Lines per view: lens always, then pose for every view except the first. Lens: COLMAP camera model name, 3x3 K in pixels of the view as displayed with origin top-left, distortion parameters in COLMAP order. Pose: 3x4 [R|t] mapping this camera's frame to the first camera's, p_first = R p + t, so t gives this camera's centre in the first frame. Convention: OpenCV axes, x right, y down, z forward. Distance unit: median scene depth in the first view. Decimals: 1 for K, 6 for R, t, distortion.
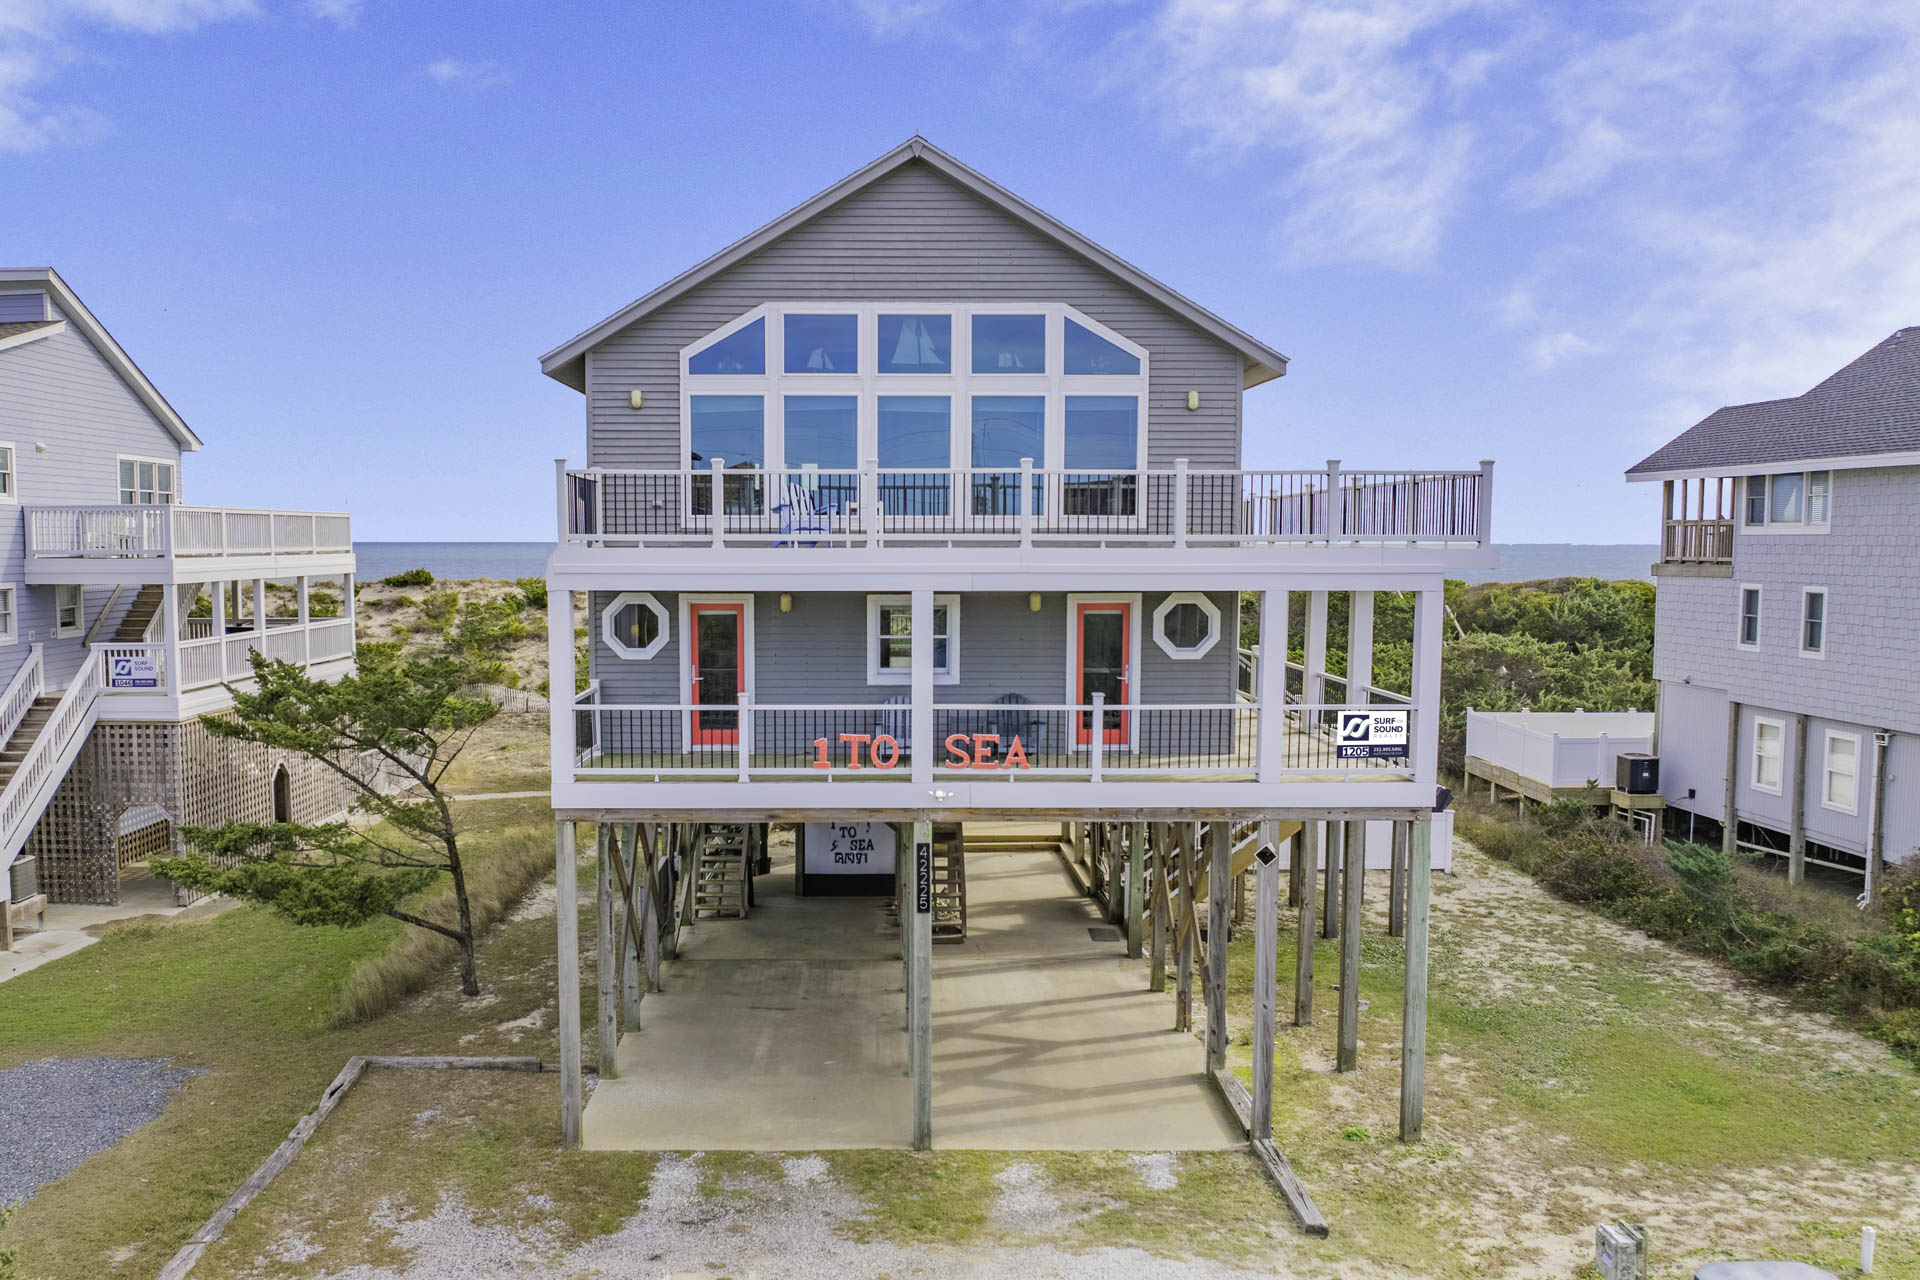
lens RADIAL K [[1473.4, 0, 890.5], [0, 1473.4, 657.9], [0, 0, 1]] dist [-0.041855, 0.004694]
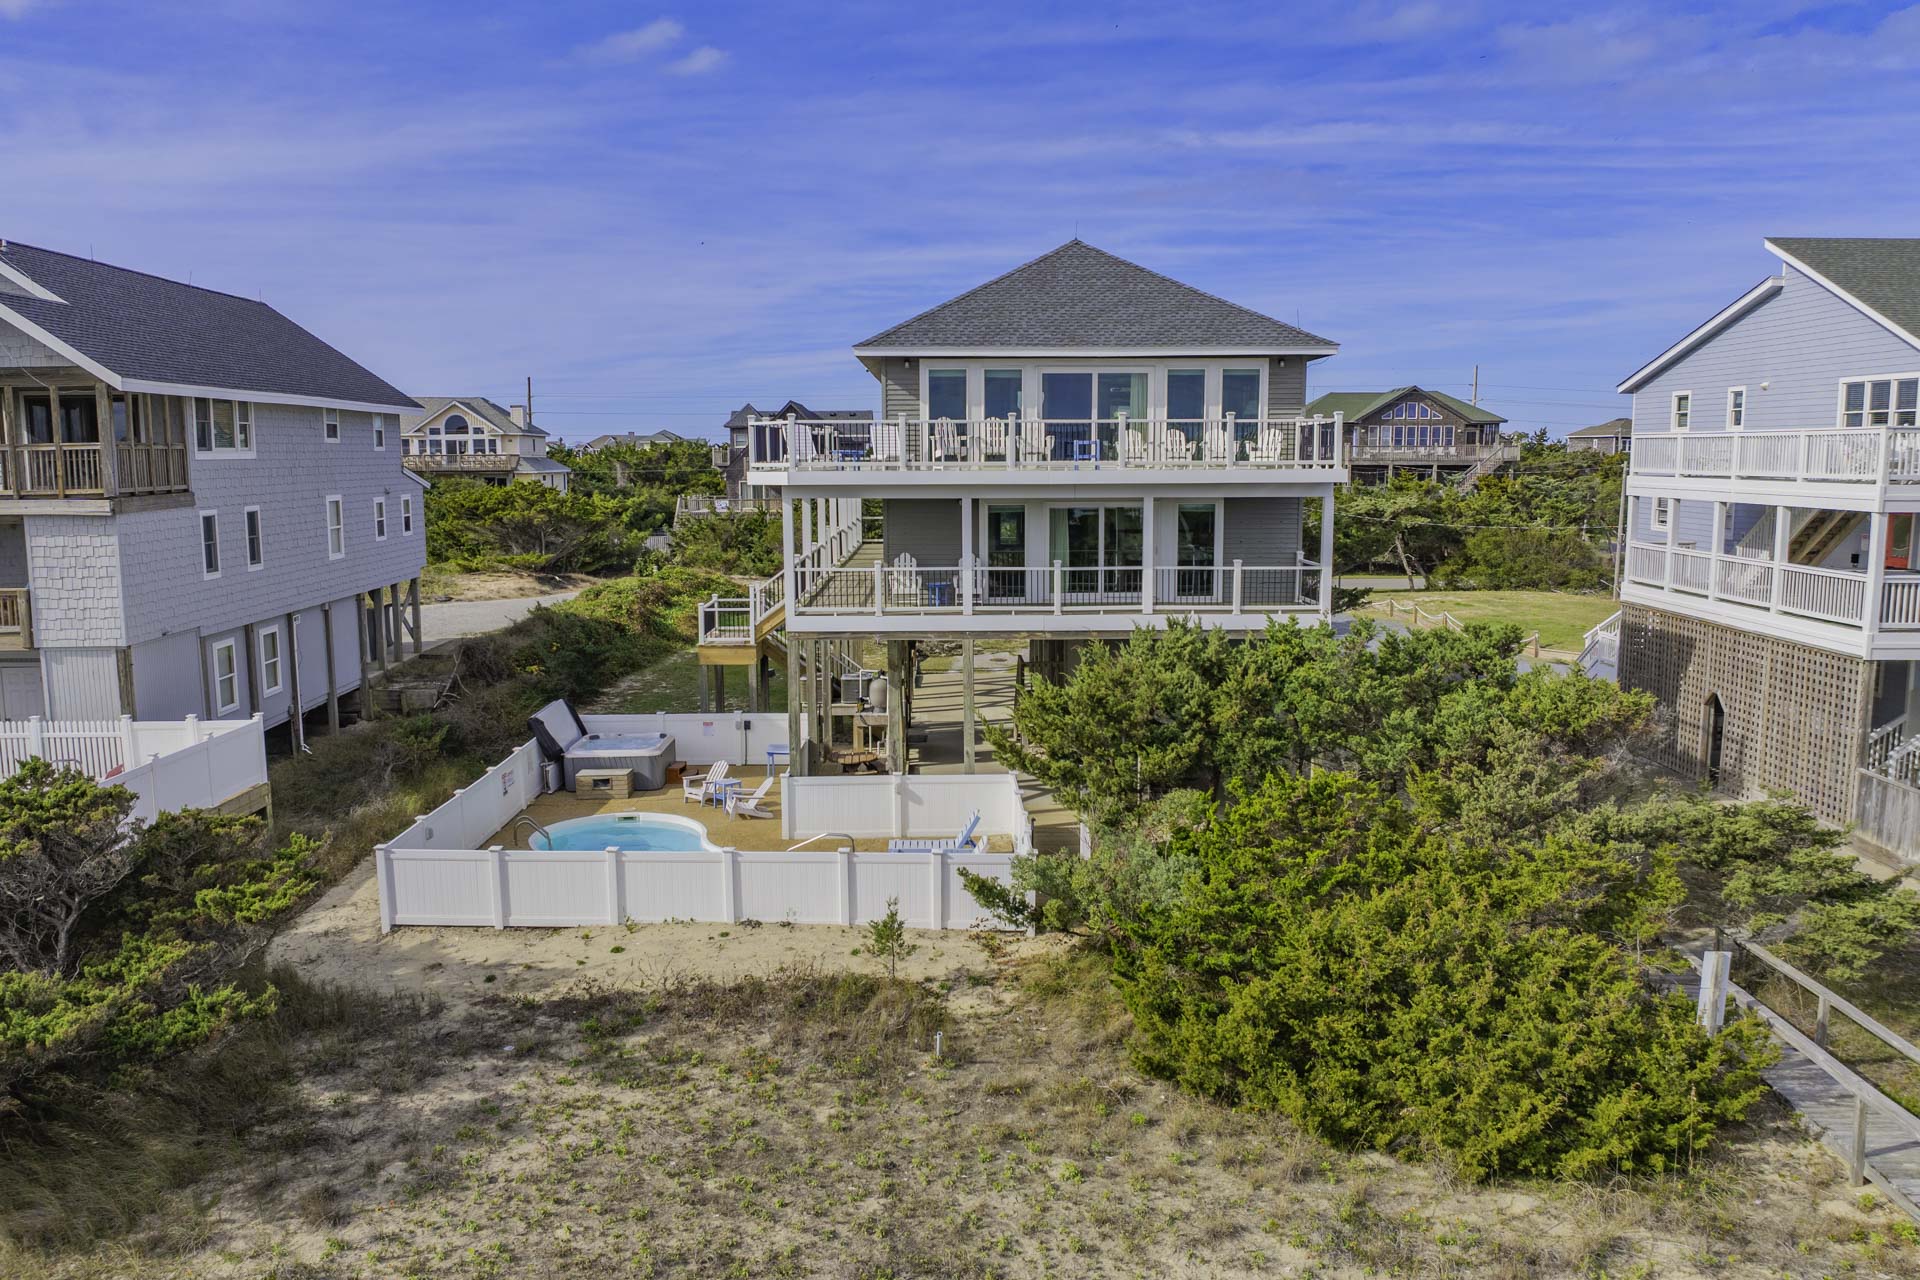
lens RADIAL K [[1386.3, 0, 960.0], [0, 1386.3, 640.0], [0, 0, 1]] dist [-0.031390, -0.001750]
pose [[-0.999989, 0.001297, 0.004514, 0.142548], [0.002237, 0.976626, 0.214934, -0.282316], [-0.004129, 0.214941, -0.976618, 3.320611]]
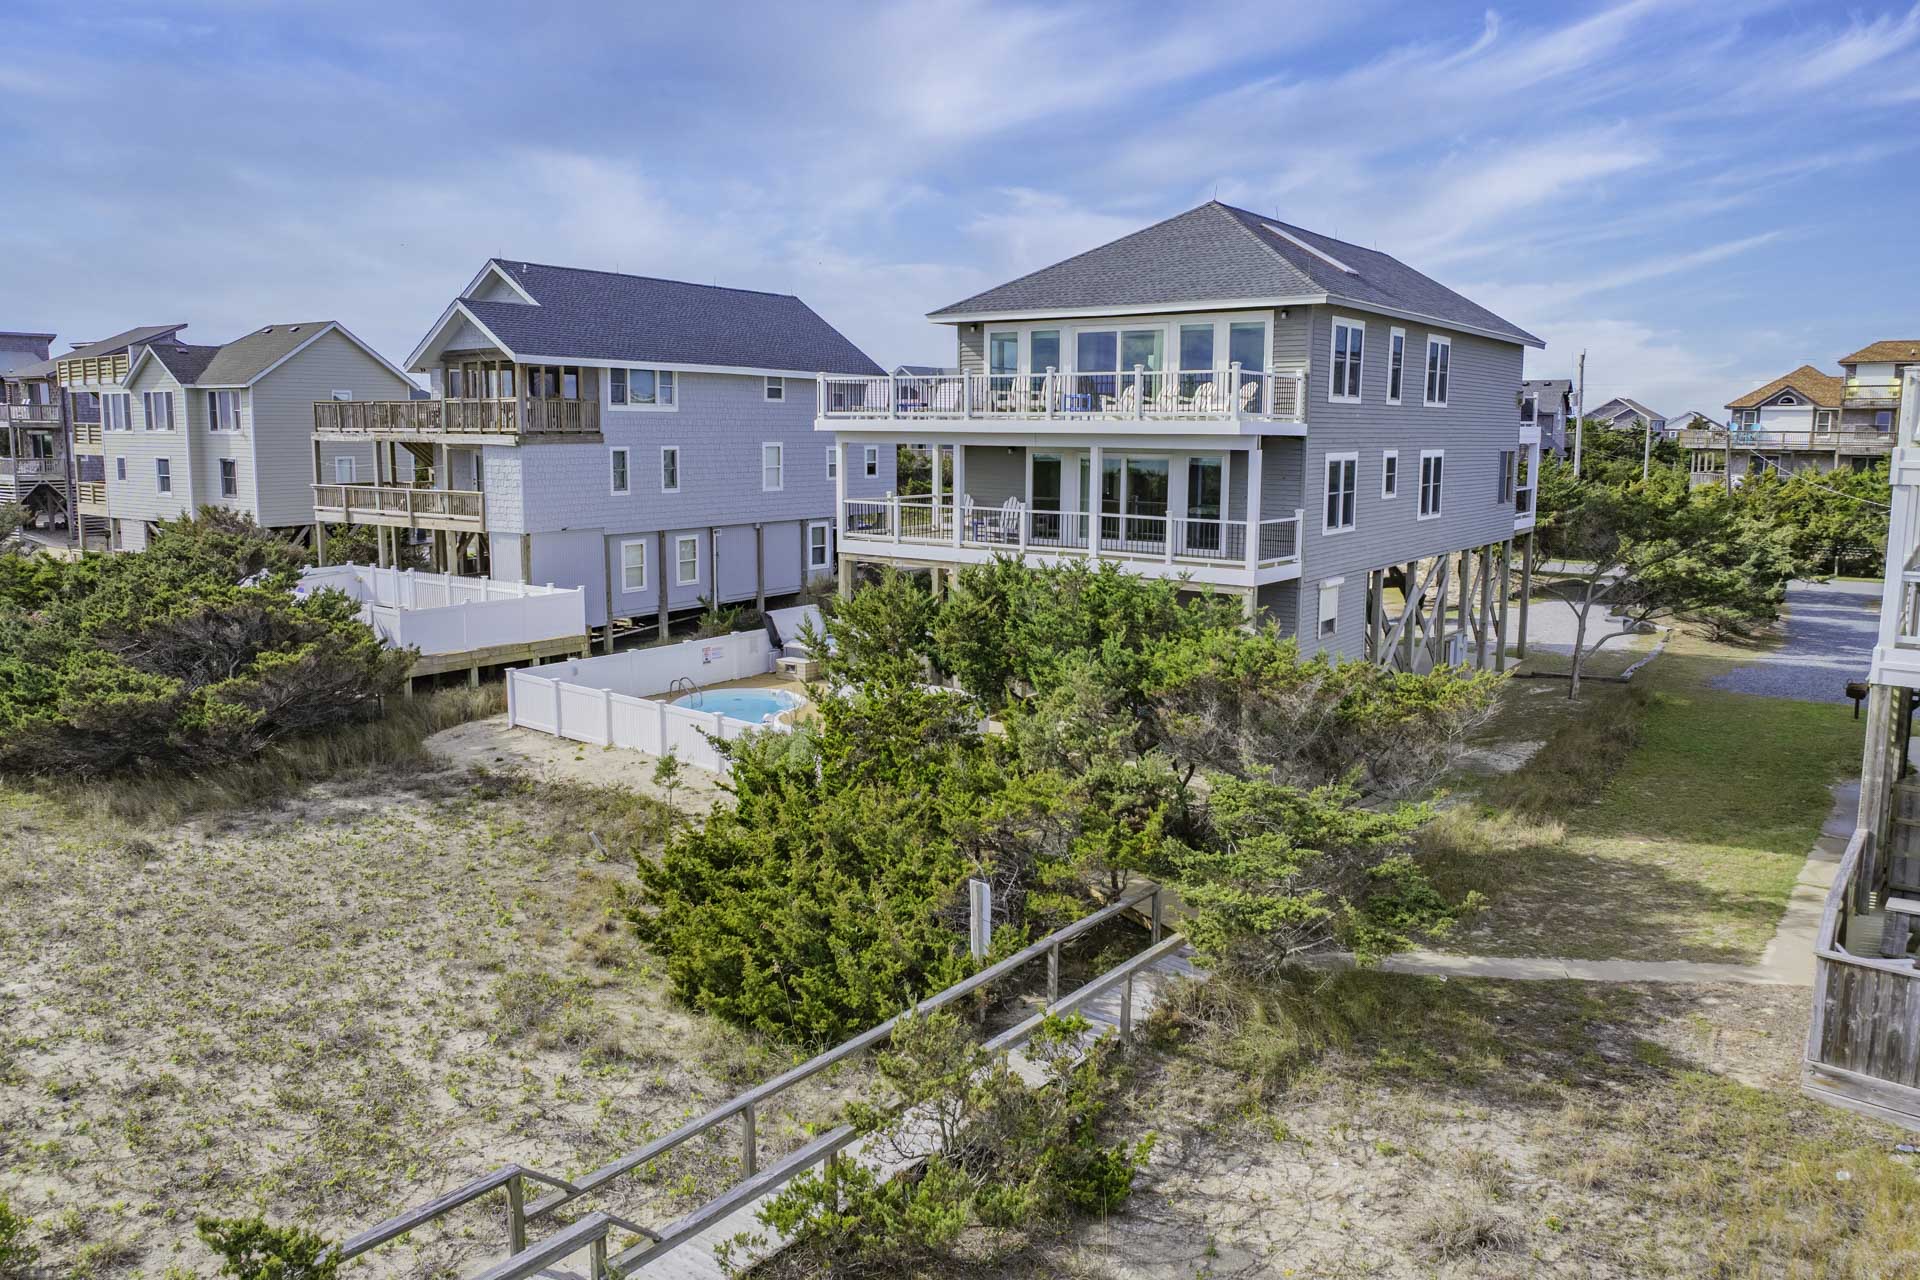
lens RADIAL K [[1358.4, 0, 960.0], [0, 1358.4, 640.0], [0, 0, 1]] dist [-0.033108, -0.000343]
pose [[-0.789309, -0.103278, 0.605248, -0.811024], [0.041145, 0.974639, 0.219967, -0.246824], [-0.612616, 0.198525, -0.765042, 3.164773]]
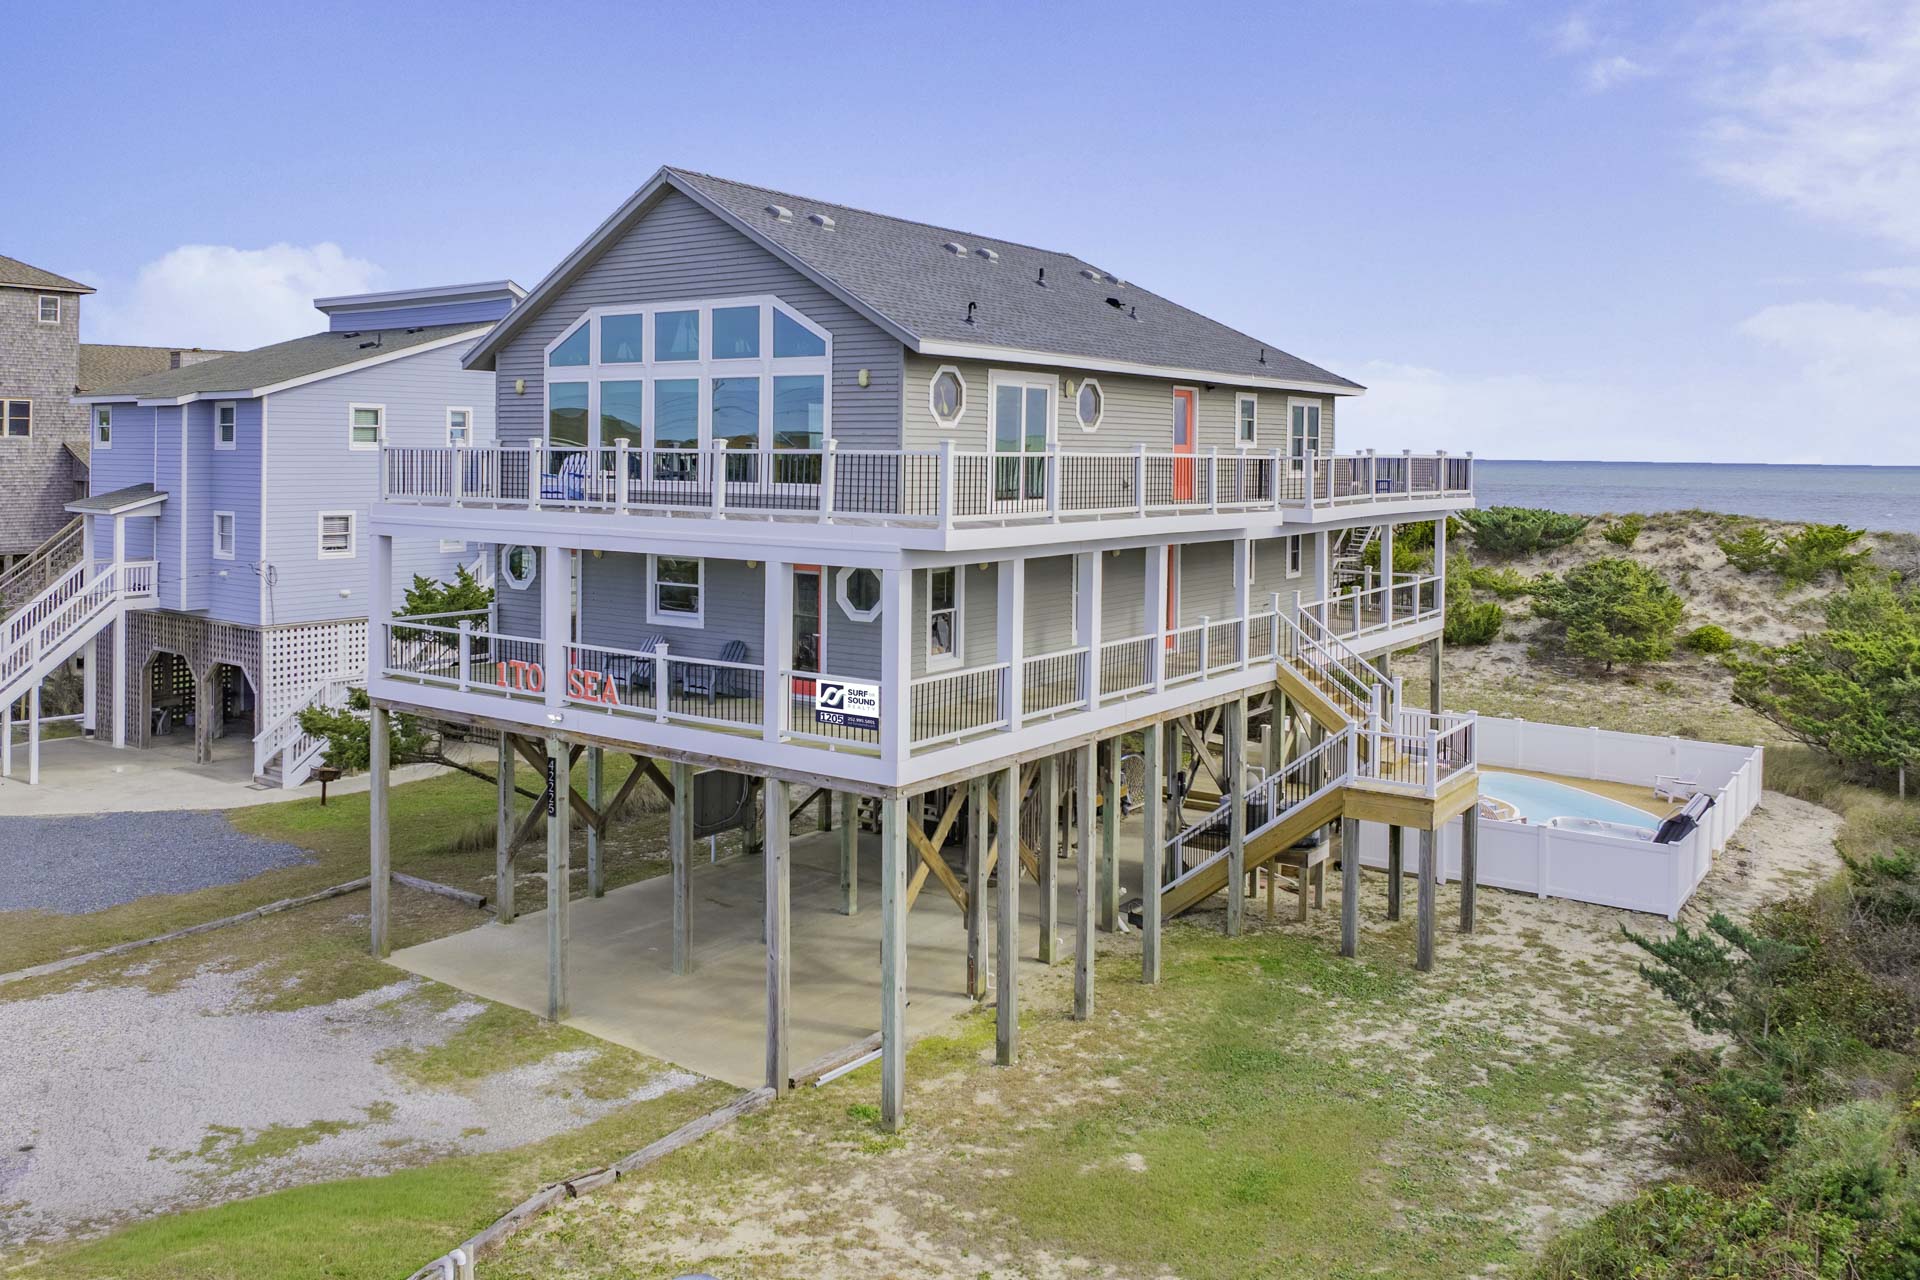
lens RADIAL K [[1491.6, 0, 942.1], [0, 1491.6, 479.4], [0, 0, 1]] dist [-0.008168, -0.034462]
pose [[0.808631, 0.015722, -0.588106, 0.883260], [-0.055060, 0.997278, -0.049046, -0.050633], [0.585734, 0.072041, 0.807295, 0.174891]]
